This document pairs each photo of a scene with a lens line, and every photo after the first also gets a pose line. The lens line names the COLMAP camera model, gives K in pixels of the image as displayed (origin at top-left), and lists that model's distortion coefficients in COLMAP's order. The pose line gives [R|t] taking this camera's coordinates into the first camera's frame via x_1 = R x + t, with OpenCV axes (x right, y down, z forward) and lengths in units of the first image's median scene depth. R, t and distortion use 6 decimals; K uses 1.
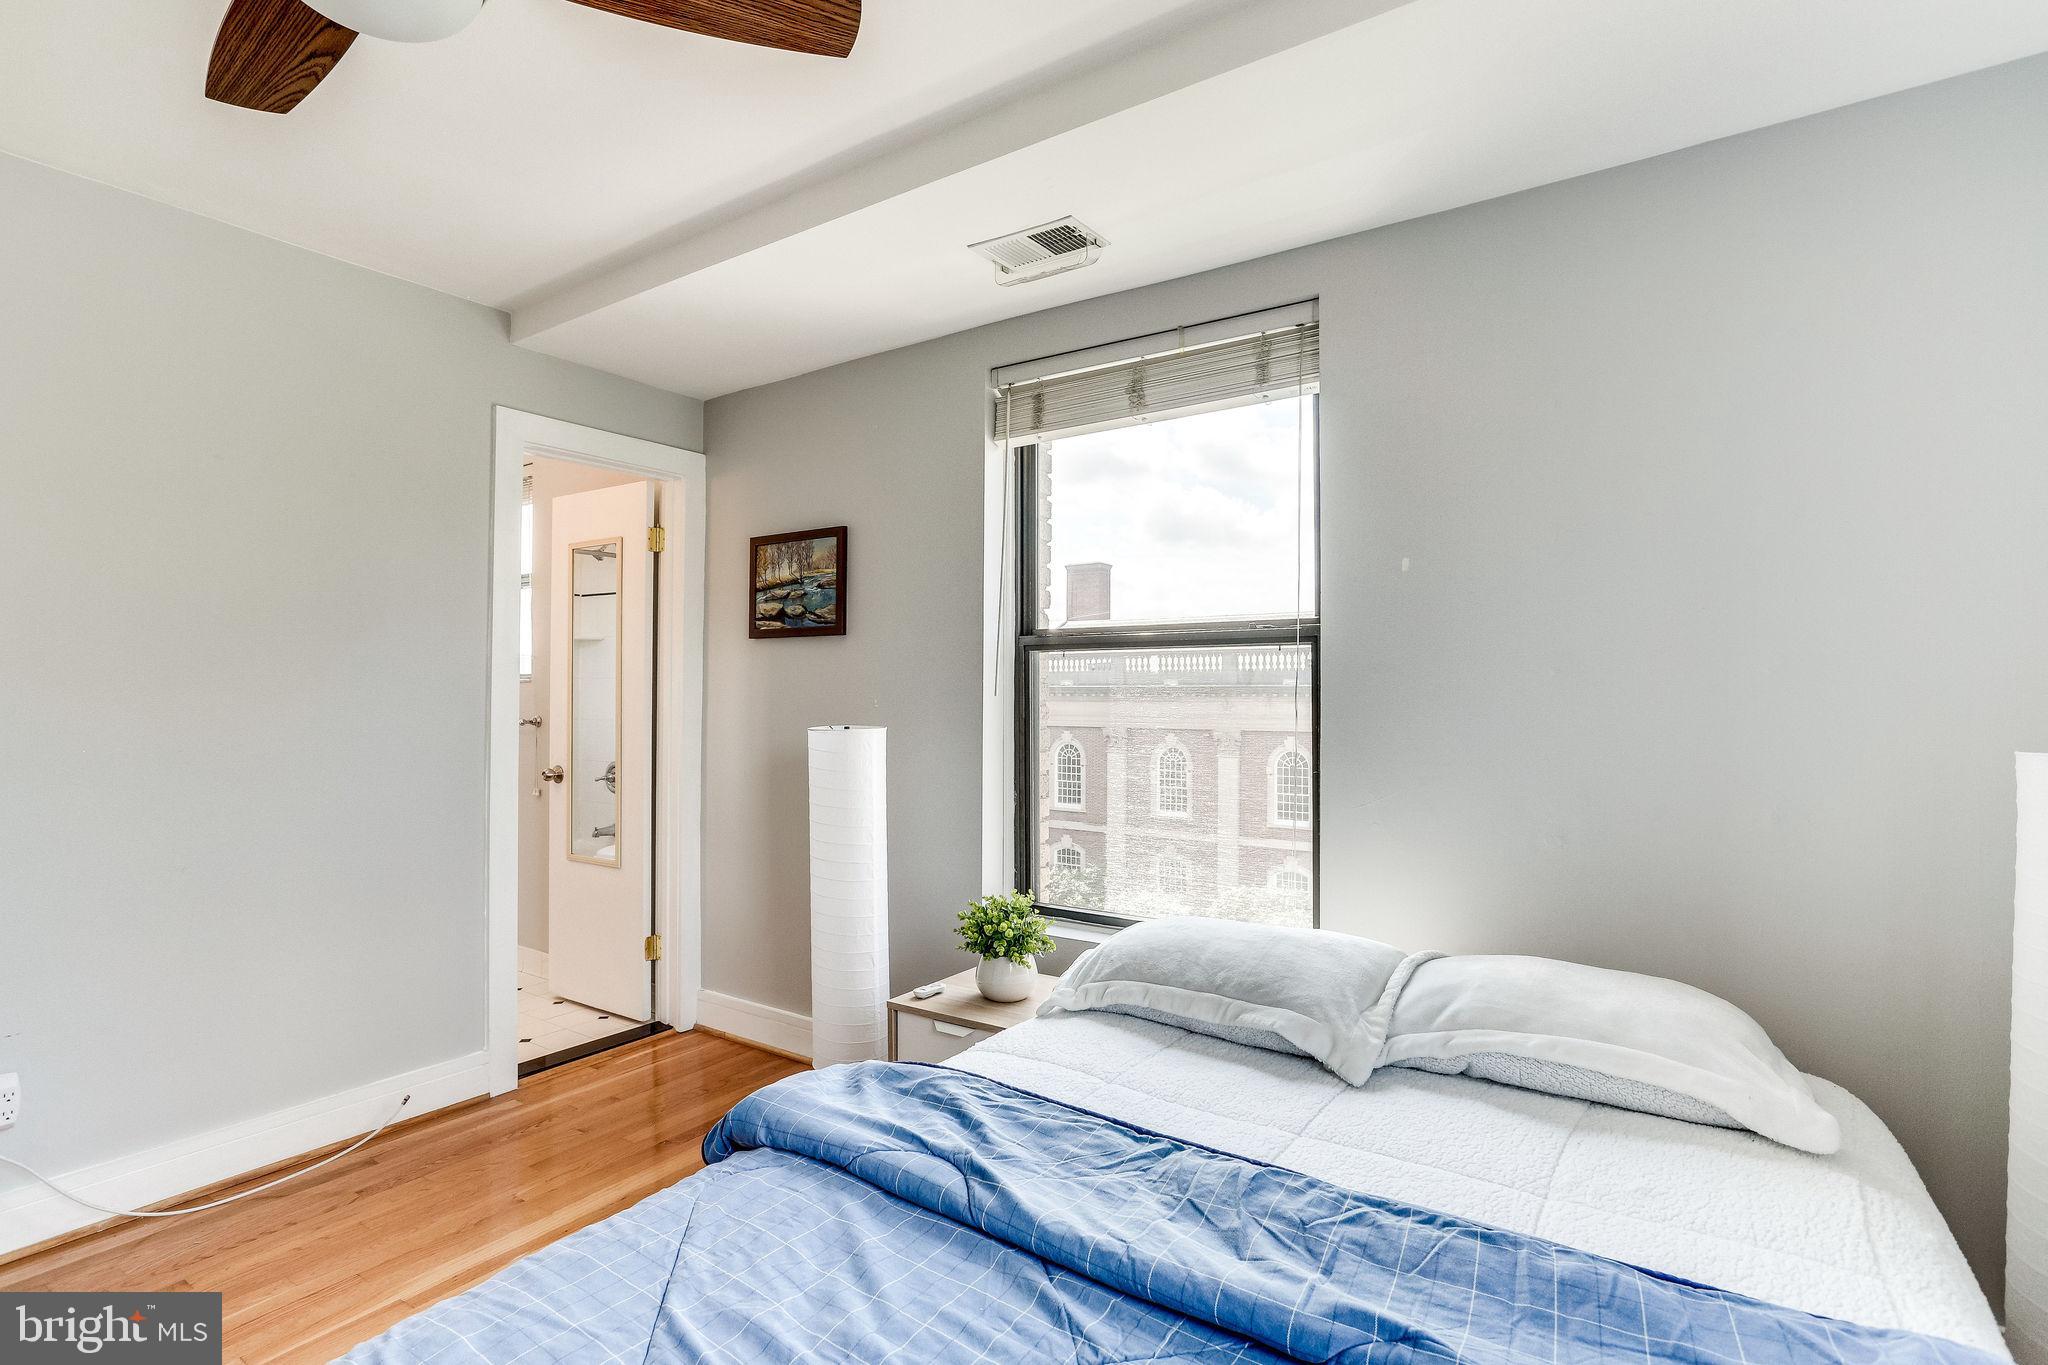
lens RADIAL K [[1027.7, 0, 1031.6], [0, 1027.7, 686.4], [0, 0, 1]] dist [0.002384, 0.049533]
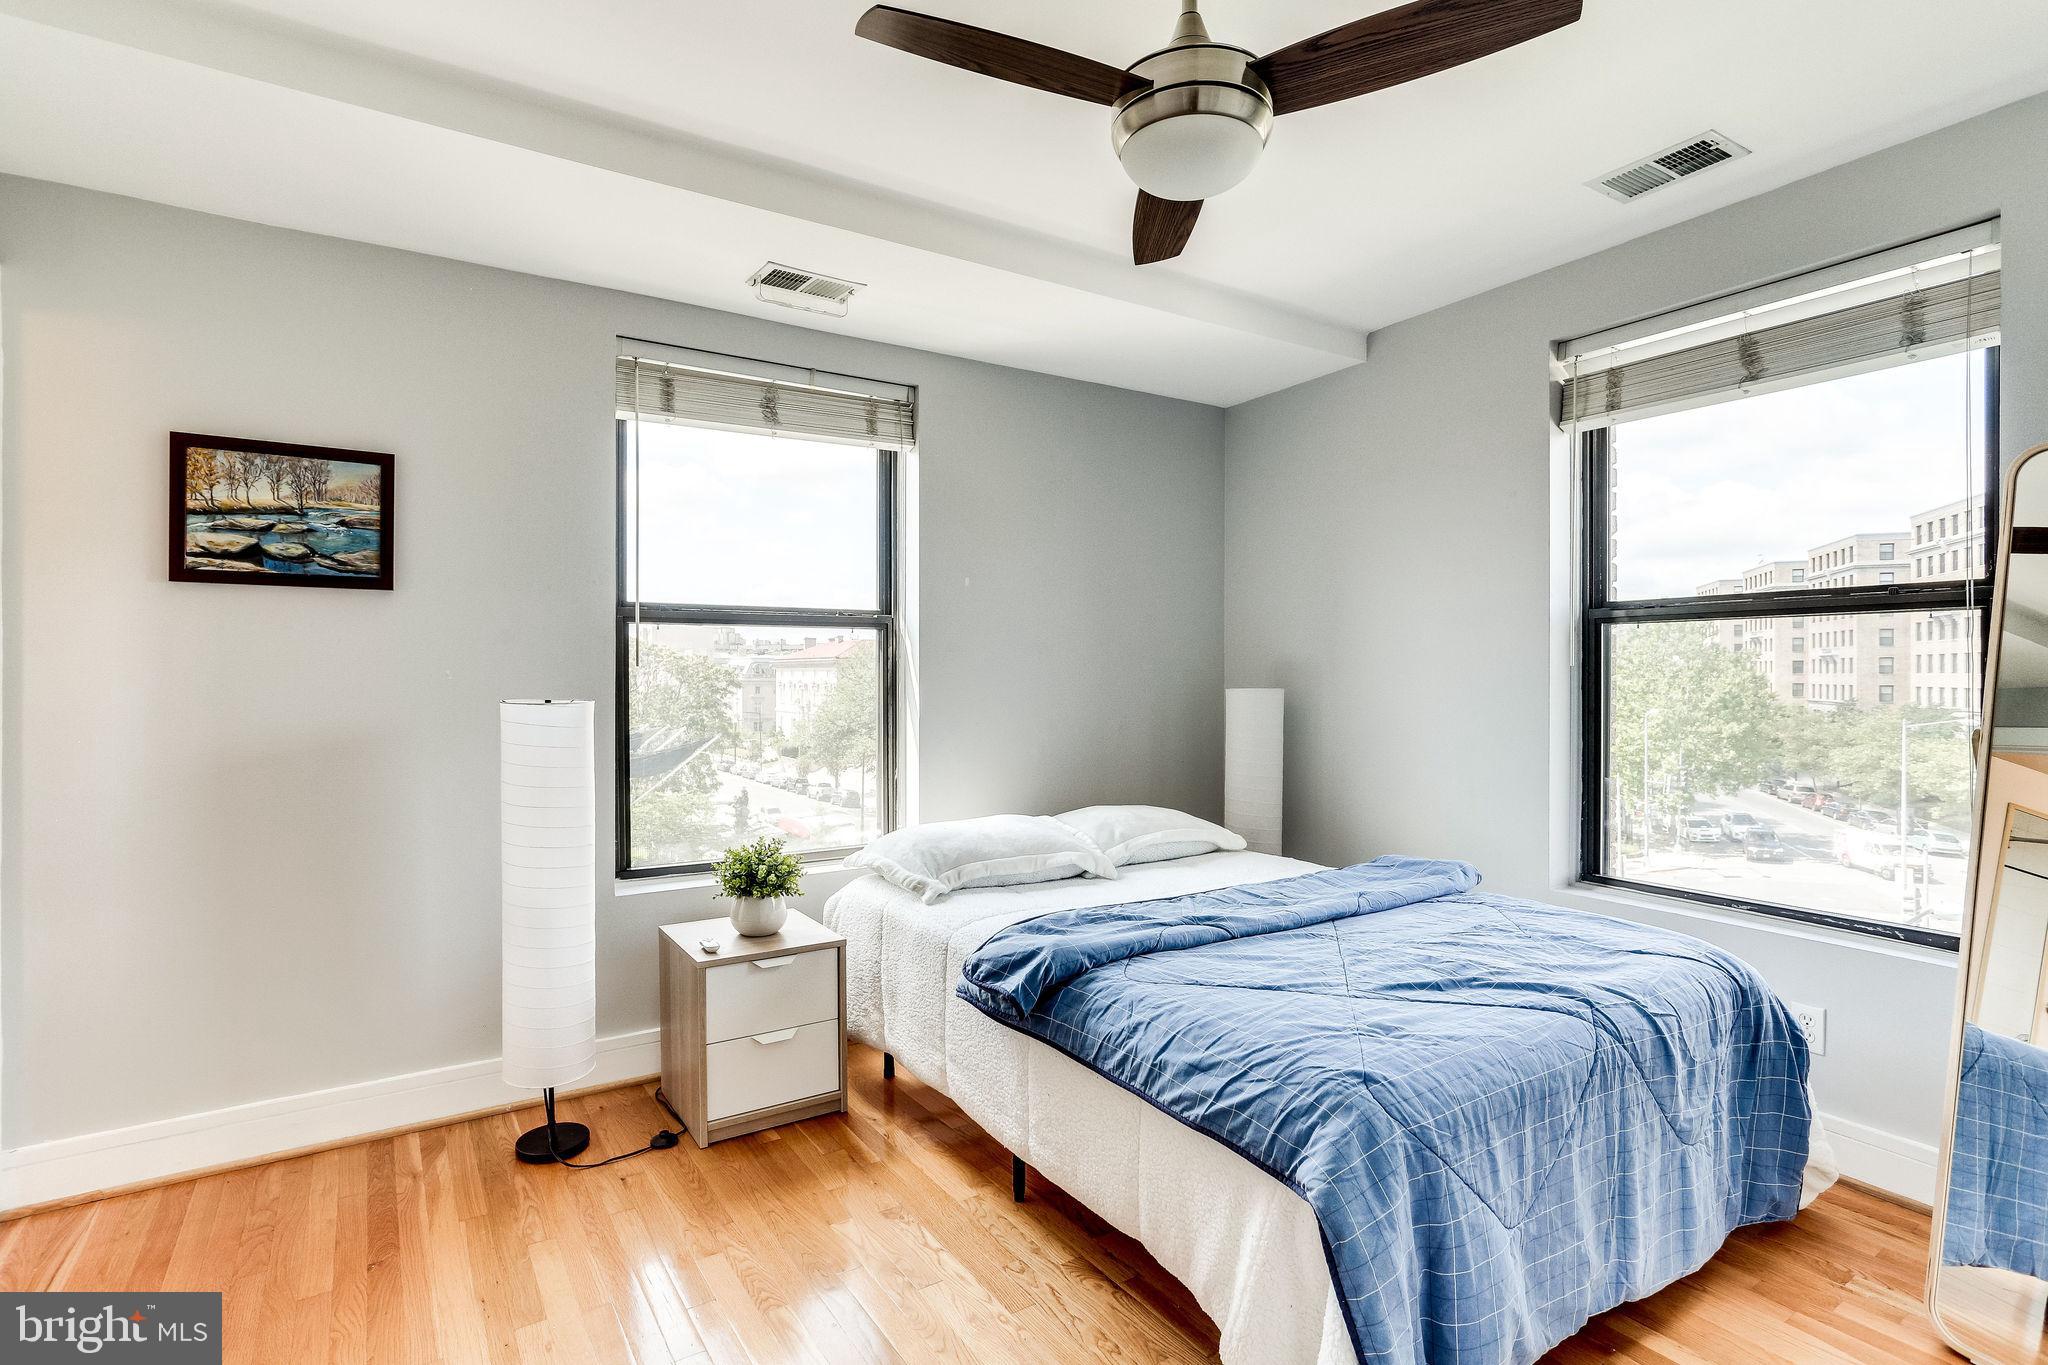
lens RADIAL K [[1027.7, 0, 1031.6], [0, 1027.7, 686.4], [0, 0, 1]] dist [0.002384, 0.049533]
pose [[0.379141, -0.020645, 0.925109, -0.732768], [-0.012799, 0.999538, 0.027551, -0.003755], [-0.925250, -0.022287, 0.378702, 0.224399]]
